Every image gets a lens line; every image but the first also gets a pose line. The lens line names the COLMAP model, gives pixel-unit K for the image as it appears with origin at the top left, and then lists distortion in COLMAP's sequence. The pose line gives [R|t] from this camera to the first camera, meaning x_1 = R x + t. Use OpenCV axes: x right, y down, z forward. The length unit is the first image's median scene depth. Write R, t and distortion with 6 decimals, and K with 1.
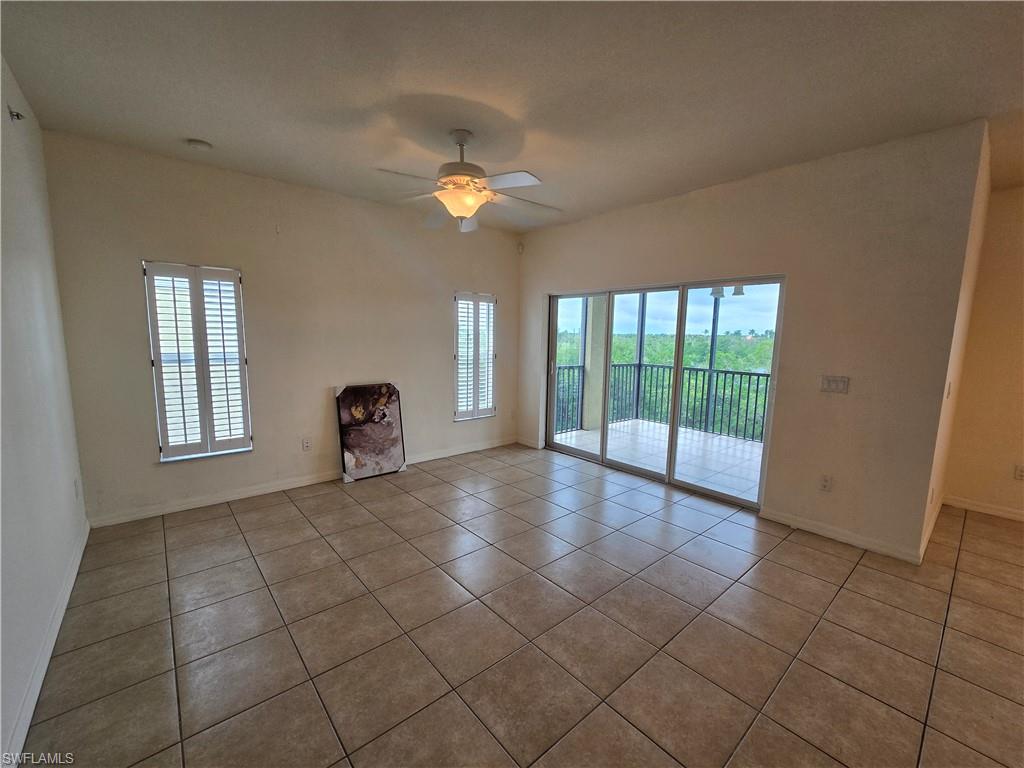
lens RADIAL K [[419.9, 0, 518.6], [0, 419.9, 390.1], [0, 0, 1]] dist [-0.009035, 0.002623]
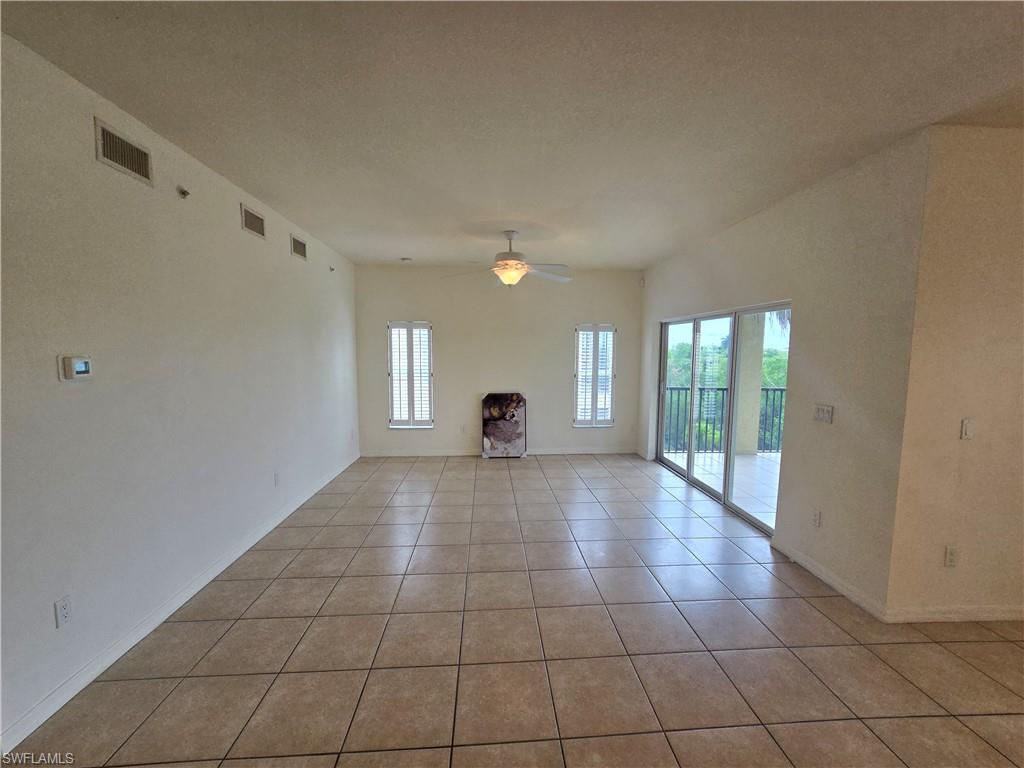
lens RADIAL K [[419.9, 0, 518.6], [0, 419.9, 389.0], [0, 0, 1]] dist [-0.009035, 0.002623]
pose [[0.801395, 0.044252, -0.596496, 0.556521], [-0.071343, 0.997212, -0.021870, 0.000466], [0.593865, 0.060082, 0.802318, -0.130359]]
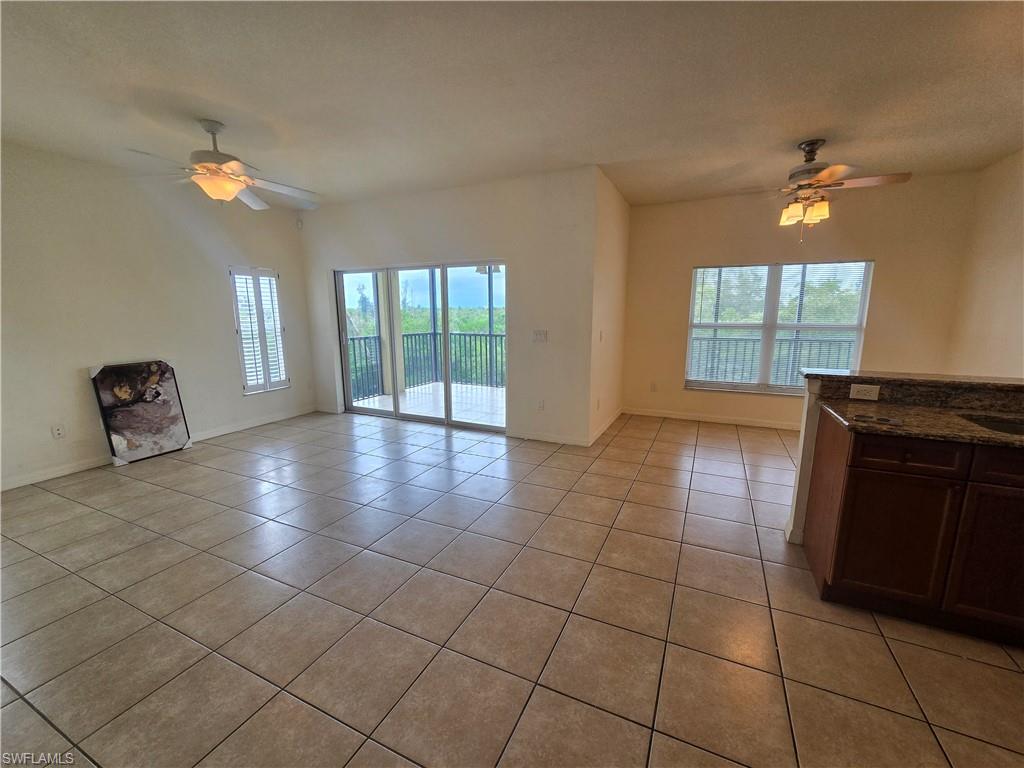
lens RADIAL K [[419.9, 0, 518.2], [0, 419.9, 388.4], [0, 0, 1]] dist [-0.009035, 0.002623]
pose [[0.914125, -0.095428, 0.394043, 0.067127], [0.073152, 0.994775, 0.071210, 0.041518], [-0.398779, -0.036270, 0.916329, -0.233941]]
